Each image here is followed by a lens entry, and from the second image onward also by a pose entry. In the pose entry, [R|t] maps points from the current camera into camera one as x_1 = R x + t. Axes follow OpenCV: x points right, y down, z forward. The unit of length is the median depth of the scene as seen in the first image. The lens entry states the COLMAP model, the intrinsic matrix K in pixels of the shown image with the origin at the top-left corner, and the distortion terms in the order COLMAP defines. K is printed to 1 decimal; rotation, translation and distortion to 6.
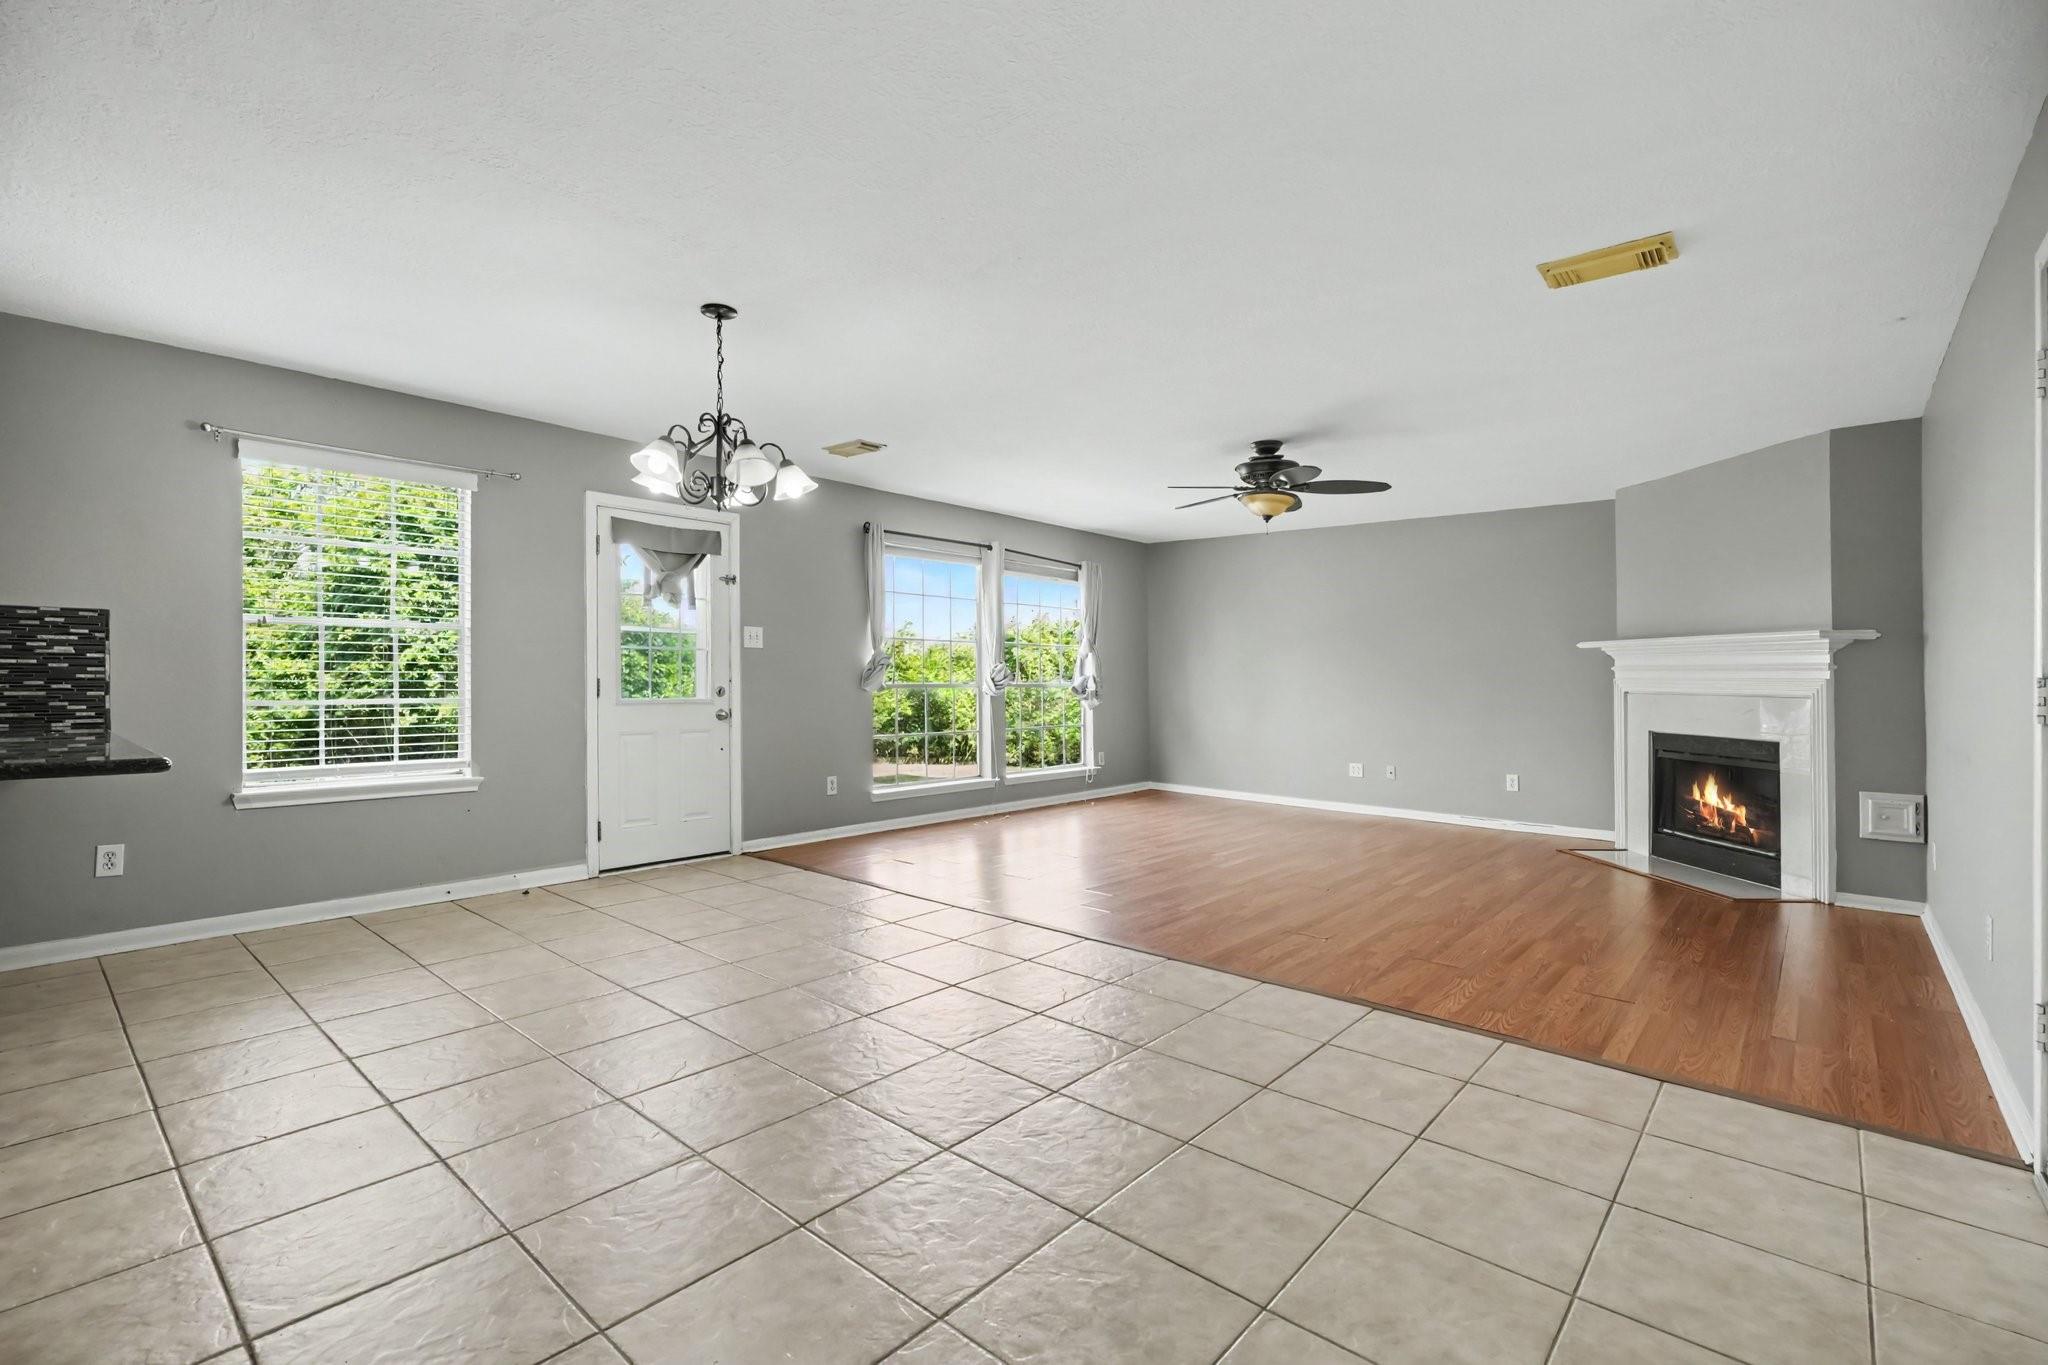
lens RADIAL K [[925.2, 0, 1015.9], [0, 925.2, 673.9], [0, 0, 1]] dist [-0.001738, 0.000119]
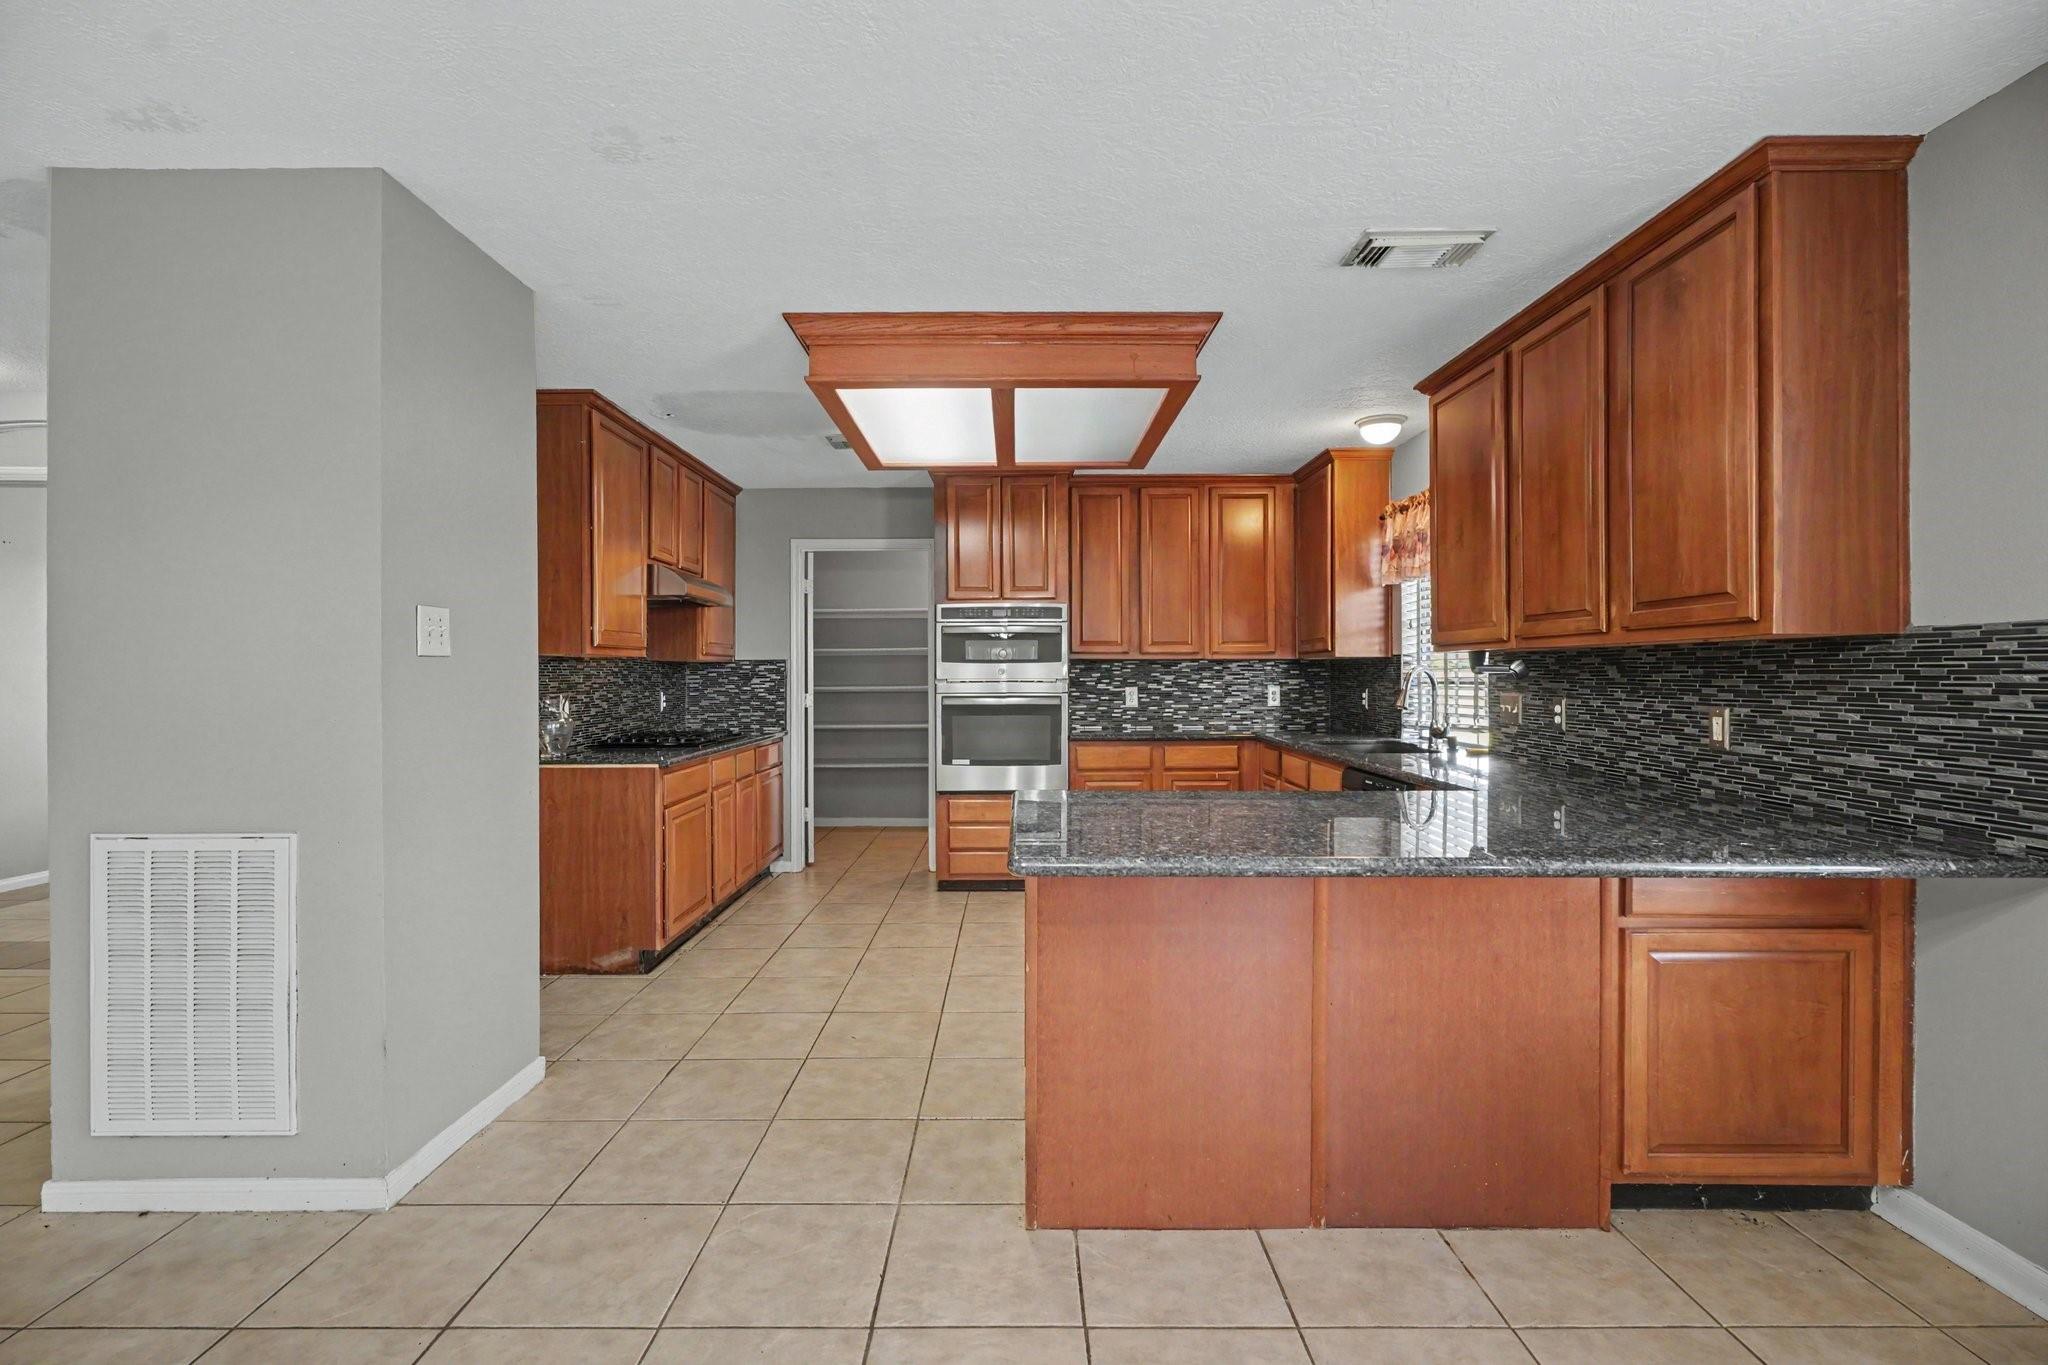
lens RADIAL K [[925.2, 0, 1022.8], [0, 925.2, 673.1], [0, 0, 1]] dist [-0.001738, 0.000119]
pose [[-0.748369, -0.009979, -0.663207, -0.179811], [-0.005736, 0.999947, -0.008574, -0.023977], [0.663258, -0.002613, -0.748387, 0.699670]]
